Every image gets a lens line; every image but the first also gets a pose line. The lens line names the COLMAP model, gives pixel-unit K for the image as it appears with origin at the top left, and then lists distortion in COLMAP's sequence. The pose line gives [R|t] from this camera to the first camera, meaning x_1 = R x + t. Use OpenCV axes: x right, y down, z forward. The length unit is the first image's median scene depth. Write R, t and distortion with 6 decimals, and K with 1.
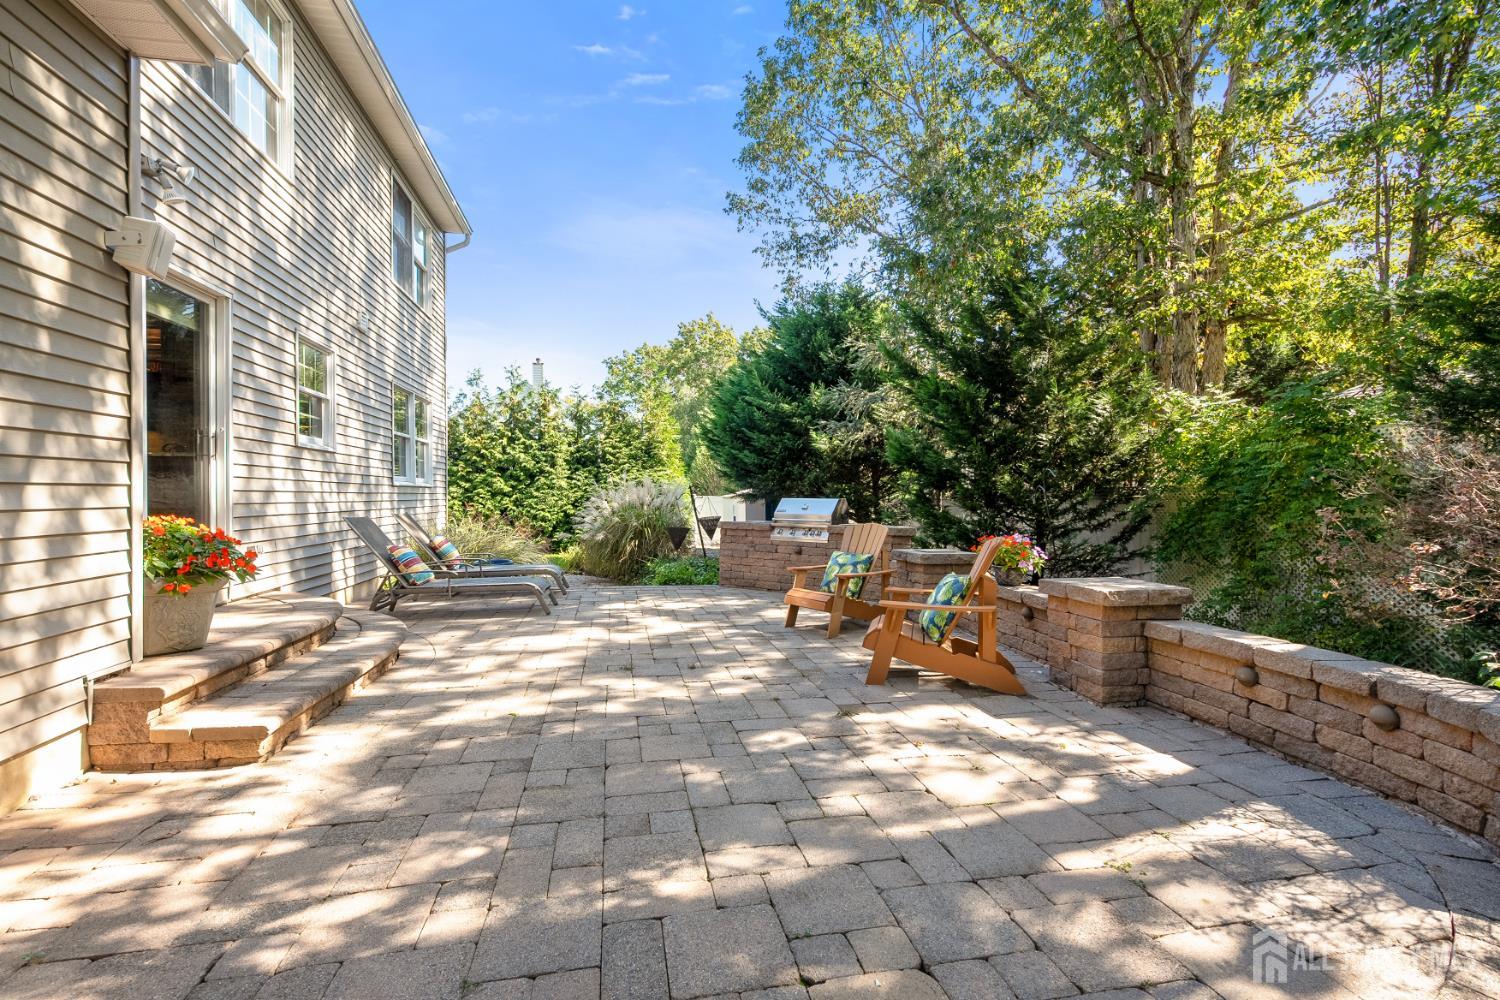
lens RADIAL K [[671.2, 0, 743.4], [0, 671.2, 490.4], [0, 0, 1]] dist [0.004506, 0.000376]
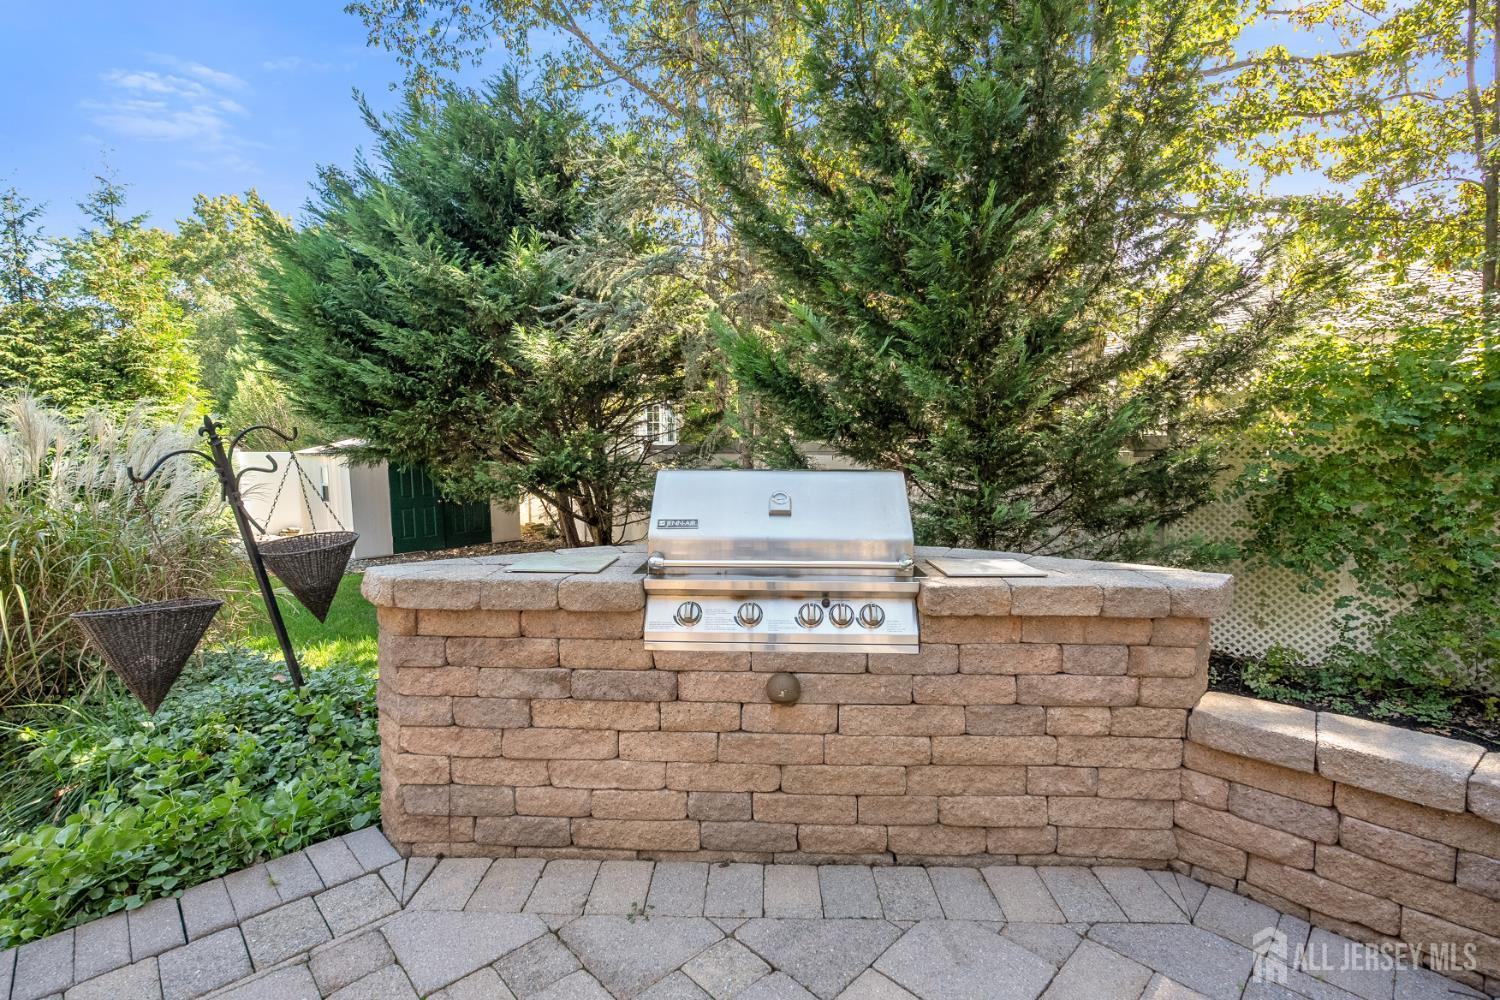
lens RADIAL K [[671.2, 0, 742.3], [0, 671.2, 500.6], [0, 0, 1]] dist [0.004506, 0.000376]
pose [[0.843009, -0.043787, 0.536115, -0.028577], [-0.001093, 0.996540, 0.083111, 0.001194], [-0.537899, -0.070650, 0.840044, 0.407683]]
